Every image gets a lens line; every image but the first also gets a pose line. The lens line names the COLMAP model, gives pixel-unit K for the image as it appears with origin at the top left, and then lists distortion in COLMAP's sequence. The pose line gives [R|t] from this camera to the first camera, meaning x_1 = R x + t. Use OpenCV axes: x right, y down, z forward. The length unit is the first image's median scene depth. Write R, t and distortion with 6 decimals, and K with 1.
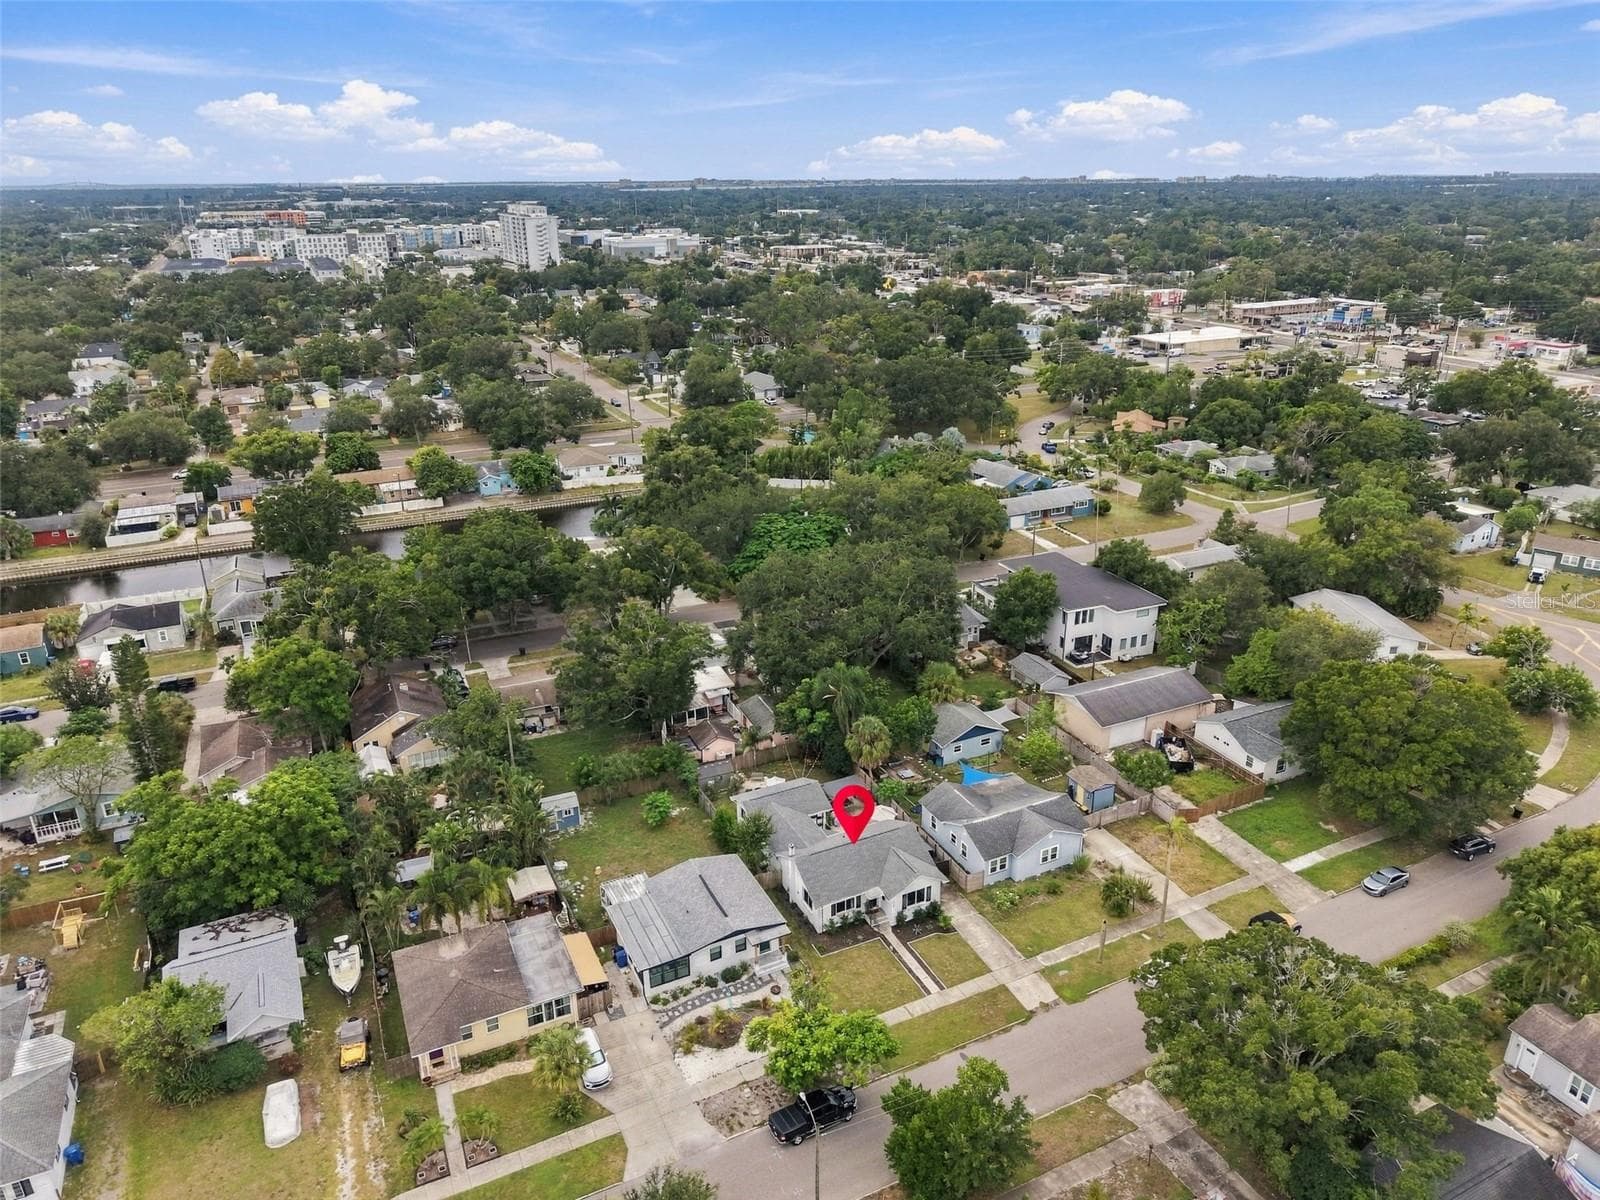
lens RADIAL K [[1070.4, 0, 802.0], [0, 1070.4, 600.3], [0, 0, 1]] dist [0.029130, -0.025971]
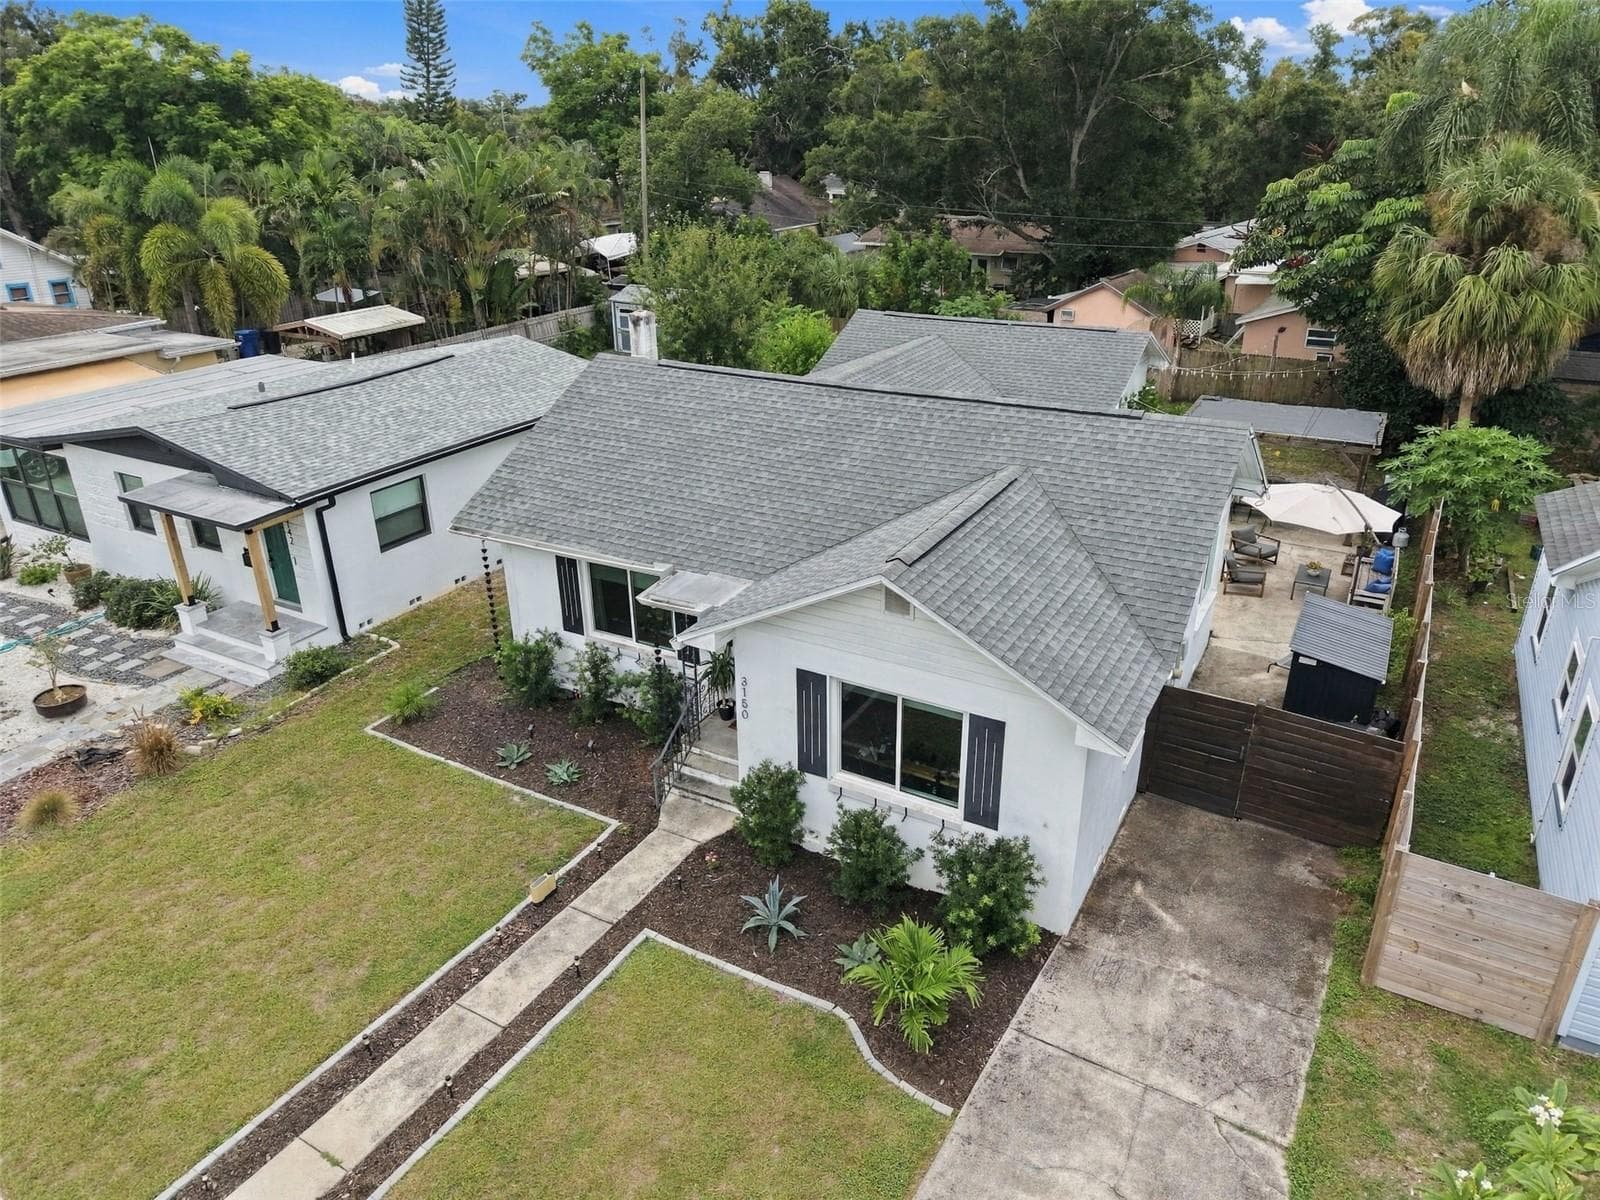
lens RADIAL K [[1070.4, 0, 802.0], [0, 1070.4, 600.3], [0, 0, 1]] dist [0.029130, -0.025971]
pose [[0.571003, 0.339218, -0.747587, 0.205736], [-0.299949, 0.933885, 0.194651, 0.234263], [0.764189, 0.113092, 0.635000, 0.897704]]
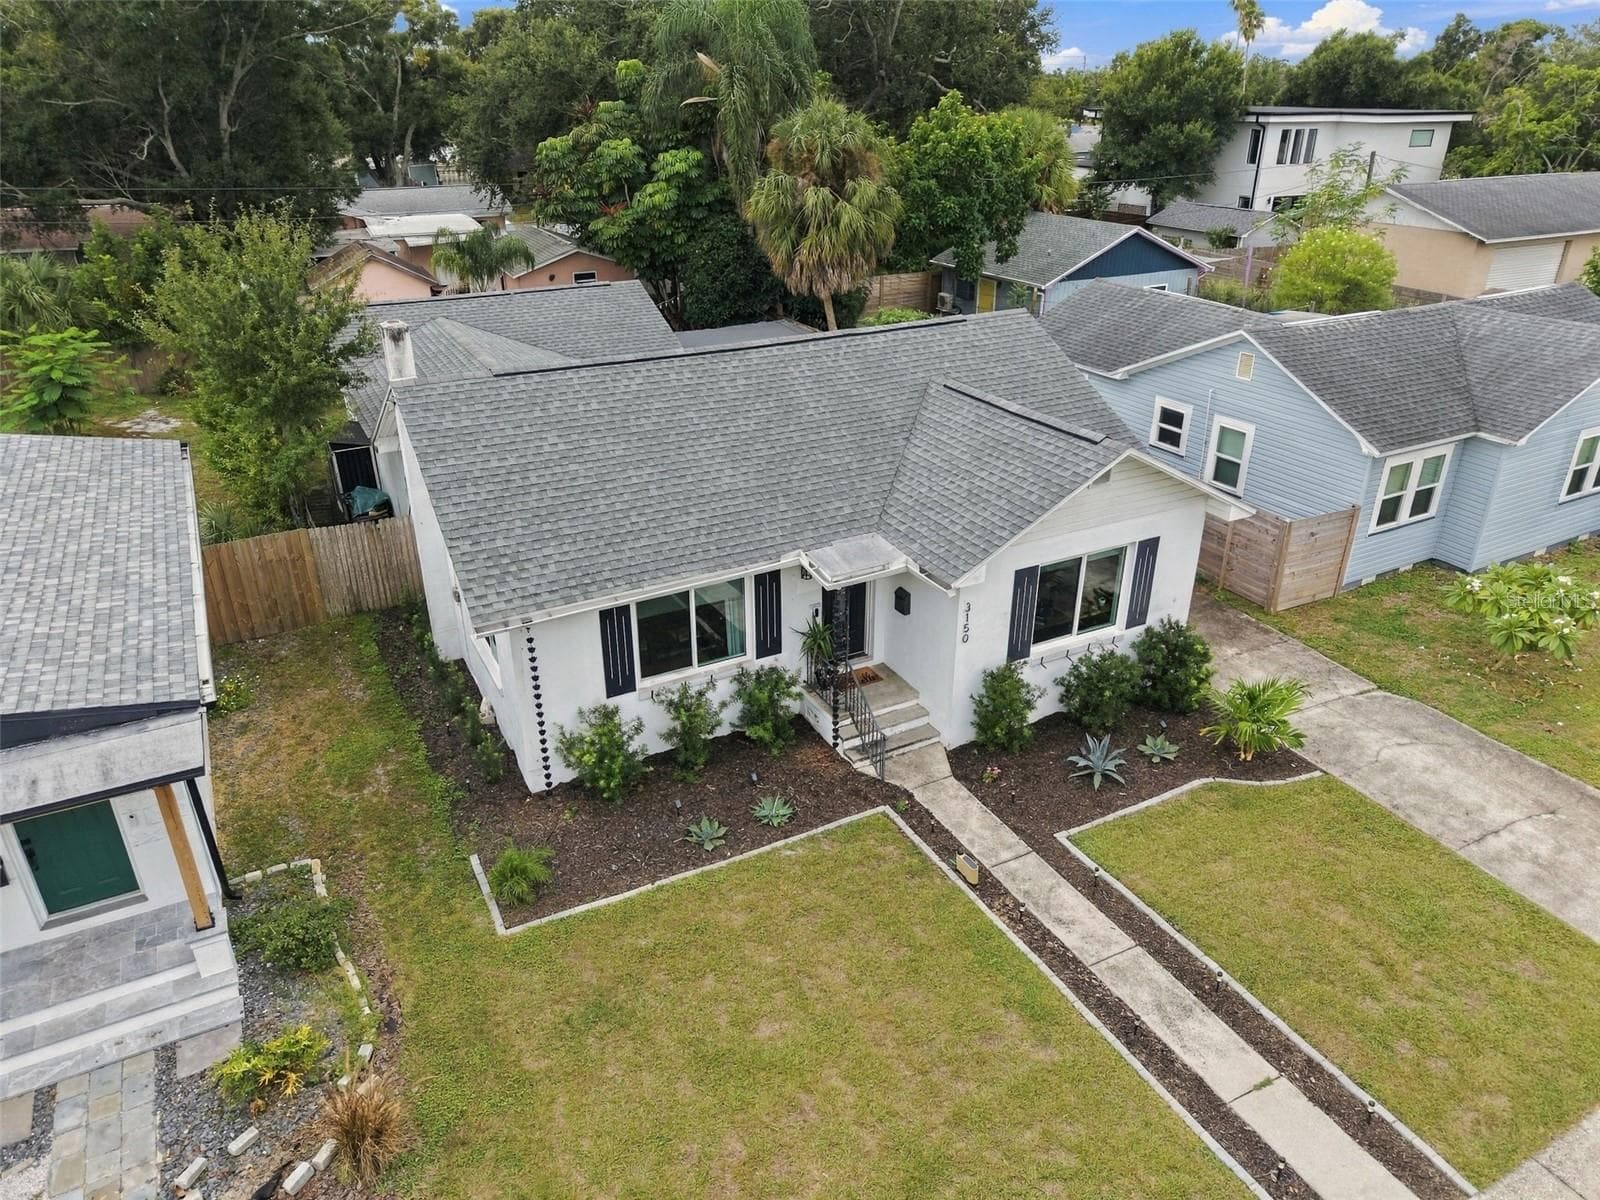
lens RADIAL K [[1070.4, 0, 802.0], [0, 1070.4, 600.3], [0, 0, 1]] dist [0.029130, -0.025971]
pose [[0.999270, -0.008072, 0.037330, 0.051950], [0.005300, 0.997261, 0.073766, 0.265567], [-0.037824, -0.073515, 0.996577, 0.823697]]
